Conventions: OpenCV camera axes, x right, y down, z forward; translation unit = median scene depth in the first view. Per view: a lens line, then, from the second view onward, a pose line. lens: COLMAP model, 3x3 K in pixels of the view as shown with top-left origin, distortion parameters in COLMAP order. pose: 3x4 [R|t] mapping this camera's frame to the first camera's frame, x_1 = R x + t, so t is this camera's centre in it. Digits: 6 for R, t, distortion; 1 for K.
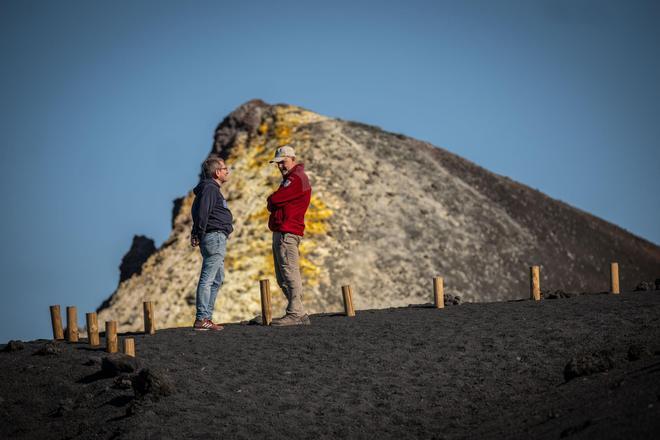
lens RADIAL K [[2867.1, 0, 344.4], [0, 2867.1, 200.0], [0, 0, 1]] dist [0.705622, 0.000000]
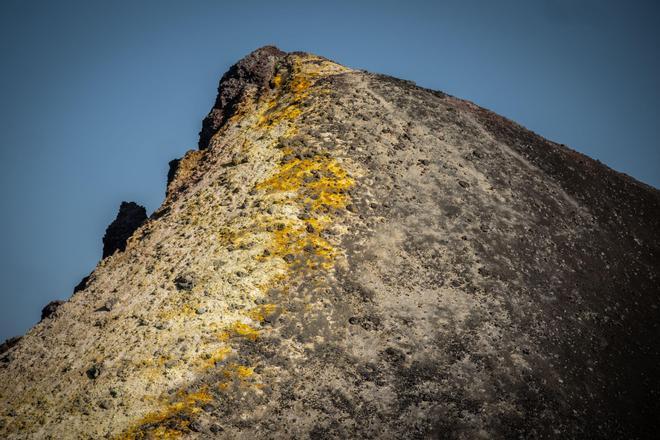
lens RADIAL K [[2867.1, 0, 336.0], [0, 2867.1, 214.7], [0, 0, 1]] dist [0.705622, 0.000000]
pose [[0.999540, 0.026198, -0.015263, 0.003535], [-0.025906, 0.999484, 0.019013, -0.001937], [0.015753, -0.018609, 0.999703, 0.160634]]
